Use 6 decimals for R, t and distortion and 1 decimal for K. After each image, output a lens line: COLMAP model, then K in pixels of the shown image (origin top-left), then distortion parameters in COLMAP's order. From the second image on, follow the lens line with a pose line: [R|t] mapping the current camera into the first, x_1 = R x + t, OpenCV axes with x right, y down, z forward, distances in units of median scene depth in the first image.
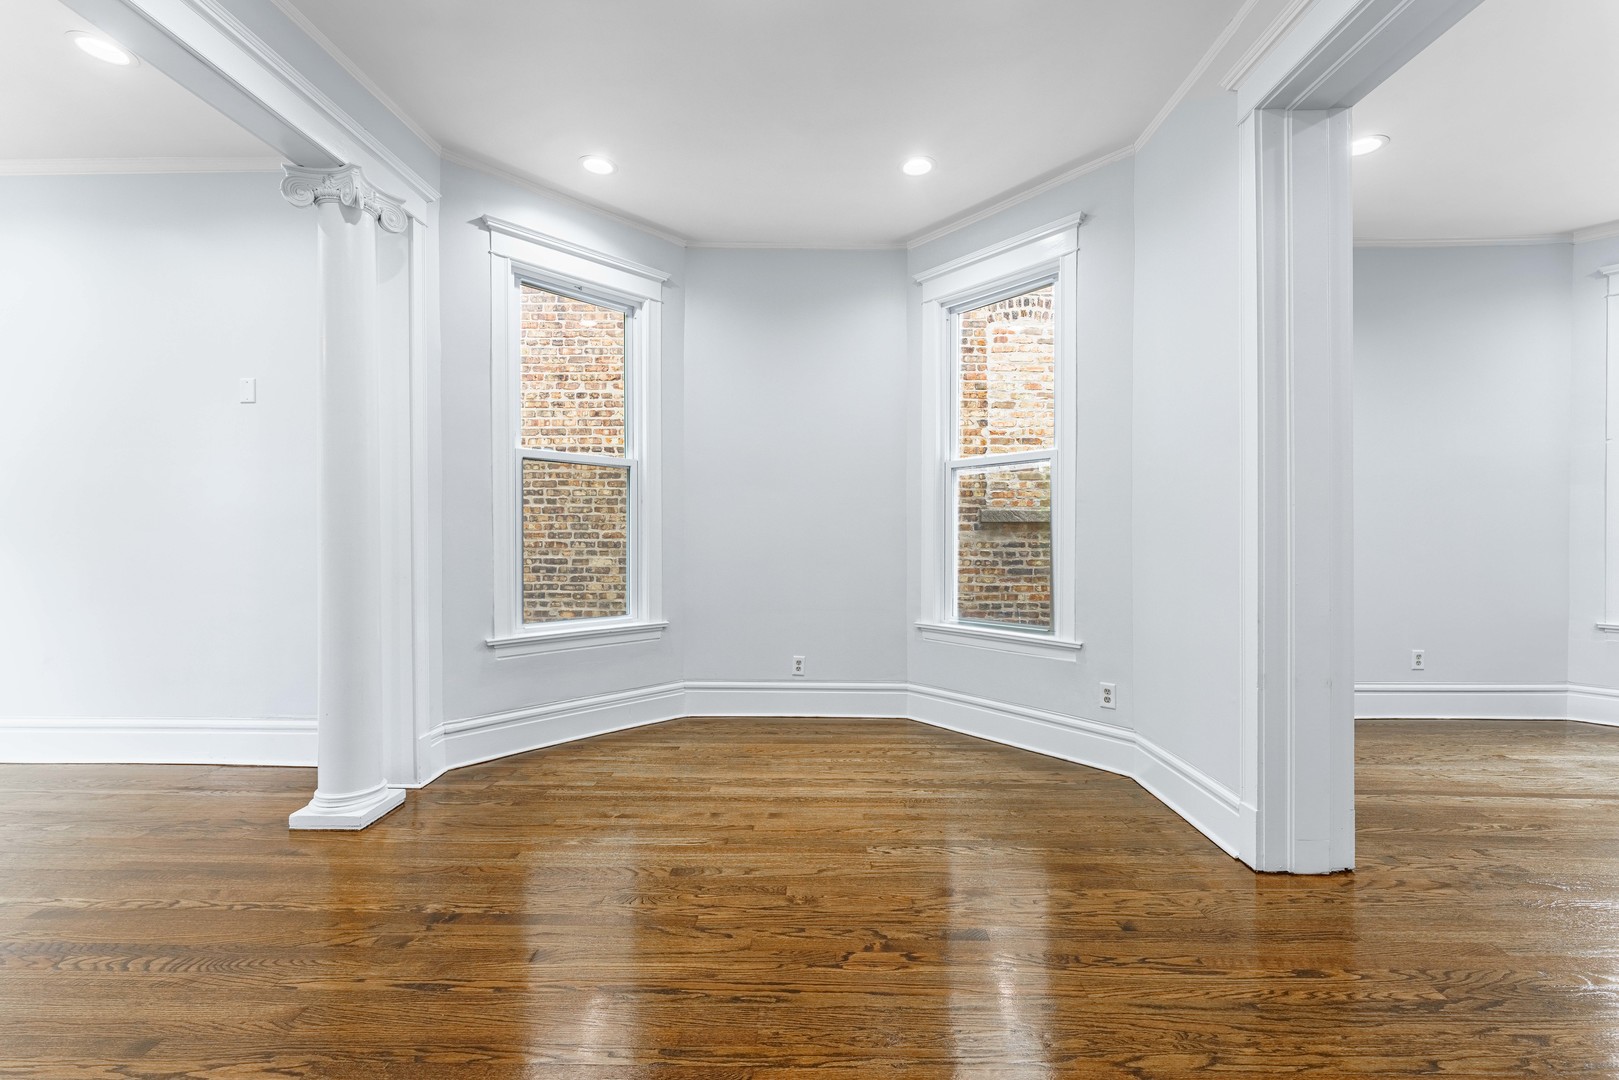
lens RADIAL K [[670.6, 0, 812.5], [0, 670.6, 538.7], [0, 0, 1]] dist [0.003278, -0.000329]
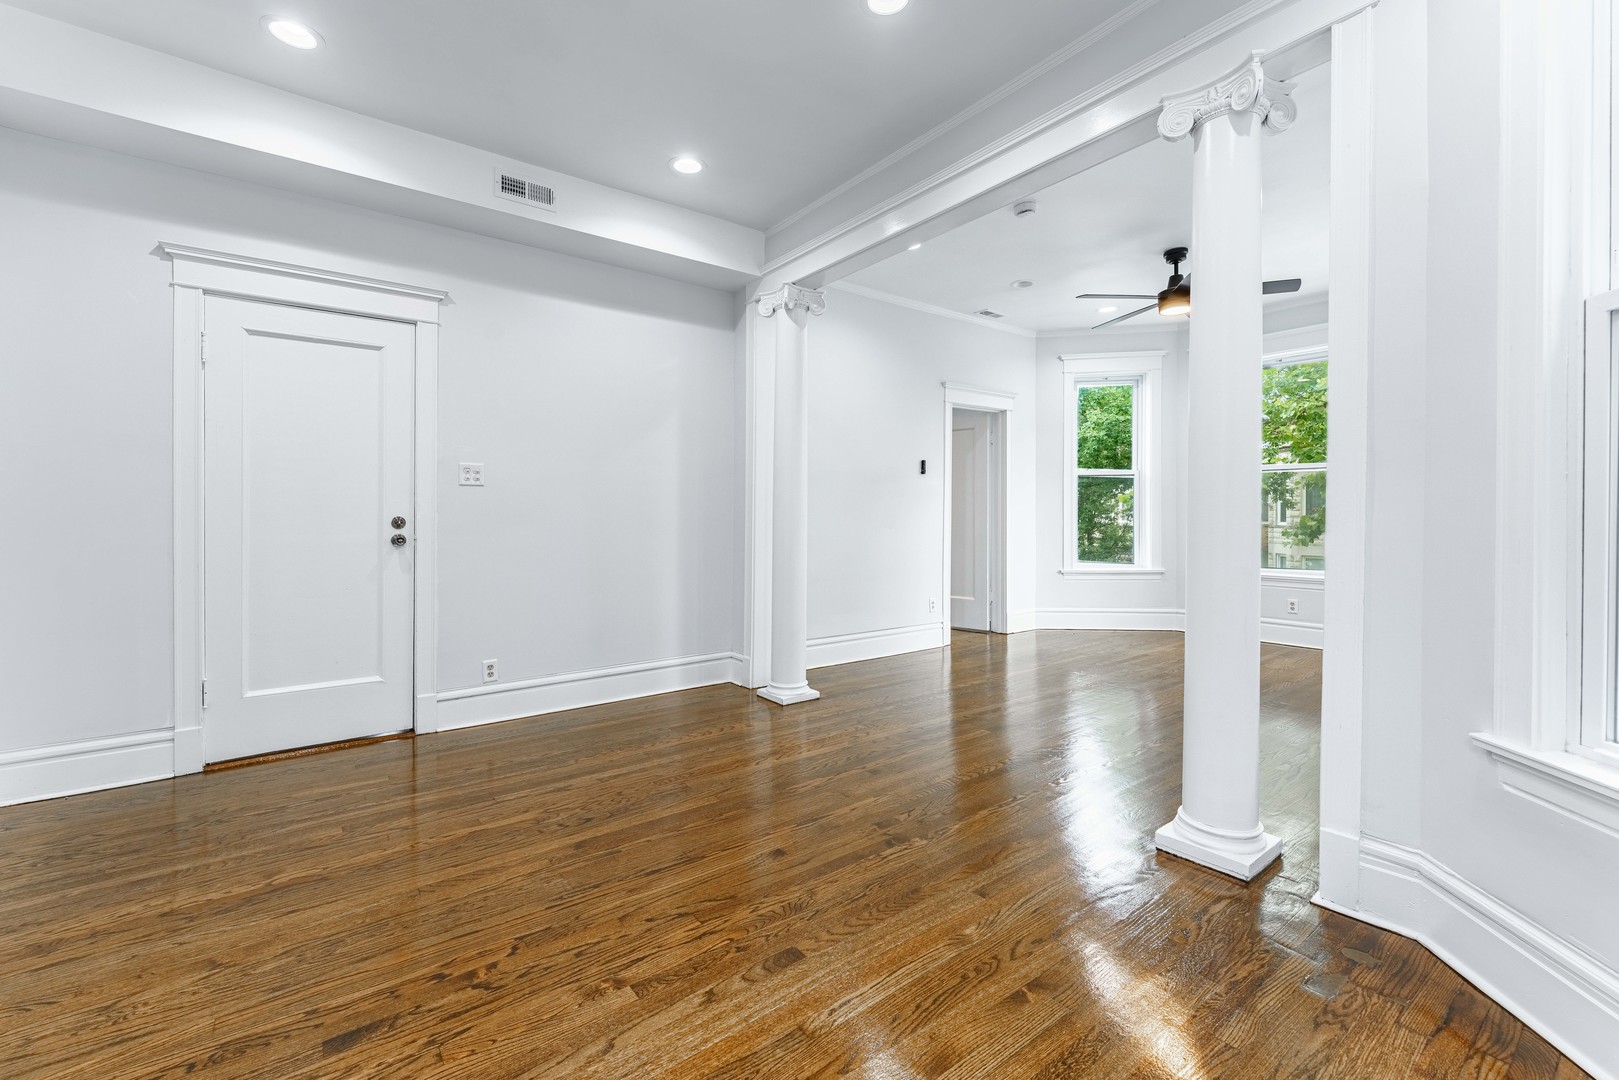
lens RADIAL K [[670.6, 0, 813.5], [0, 670.6, 517.7], [0, 0, 1]] dist [0.003278, -0.000329]
pose [[-0.774572, 0.002162, -0.632482, 0.305374], [-0.001262, 0.999987, 0.004964, -0.001087], [0.632484, 0.004643, -0.774559, 1.885822]]
